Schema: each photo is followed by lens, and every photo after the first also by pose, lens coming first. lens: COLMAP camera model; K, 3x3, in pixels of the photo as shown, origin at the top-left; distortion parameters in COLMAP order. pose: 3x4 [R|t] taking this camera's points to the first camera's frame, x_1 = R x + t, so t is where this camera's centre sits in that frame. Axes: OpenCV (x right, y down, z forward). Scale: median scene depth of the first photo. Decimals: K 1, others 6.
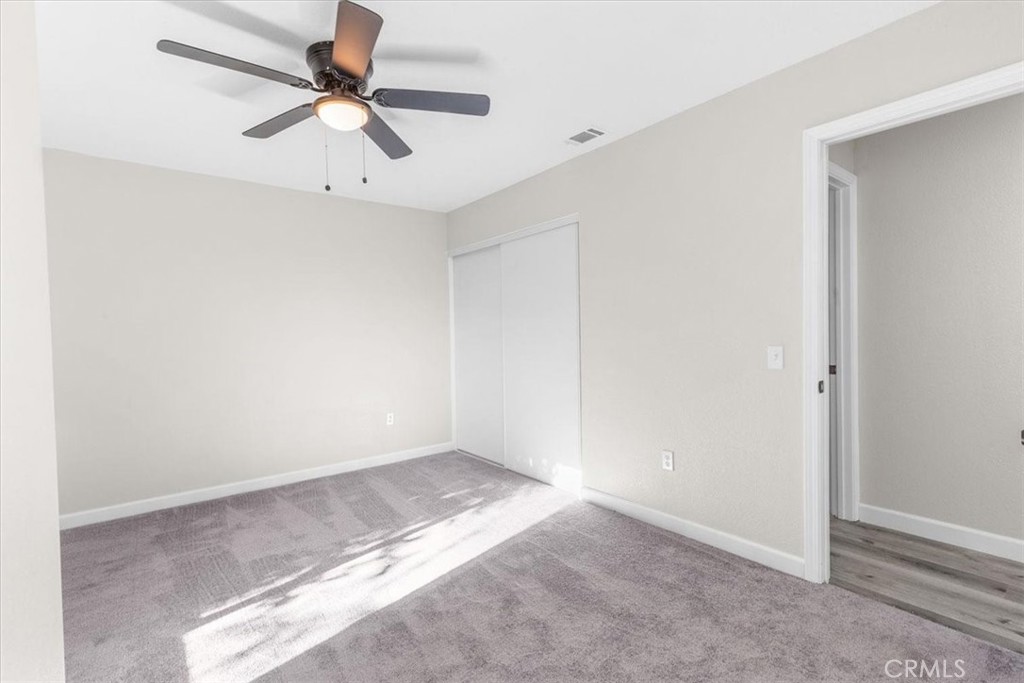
lens RADIAL K [[465.9, 0, 512.0], [0, 465.9, 341.5], [0, 0, 1]] dist [0.000245, 0.000213]
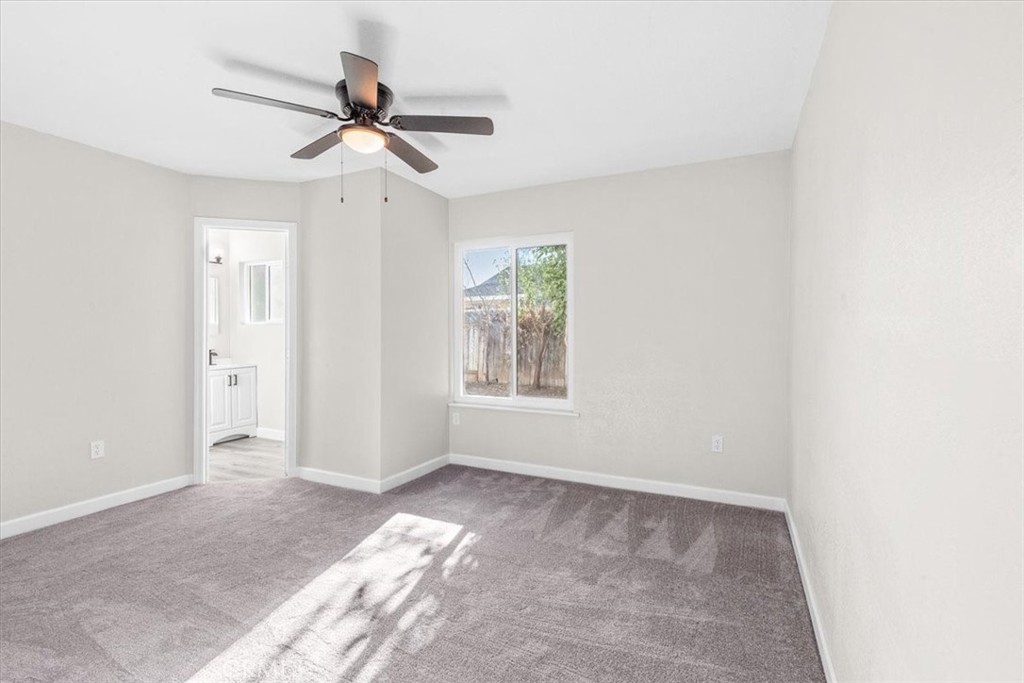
lens RADIAL K [[465.9, 0, 512.0], [0, 465.9, 341.5], [0, 0, 1]] dist [0.000245, 0.000213]
pose [[-0.902563, 0.023406, -0.429921, -0.165793], [0.008186, 0.999274, 0.037218, -0.030909], [0.430480, 0.030072, -0.902099, 1.995107]]
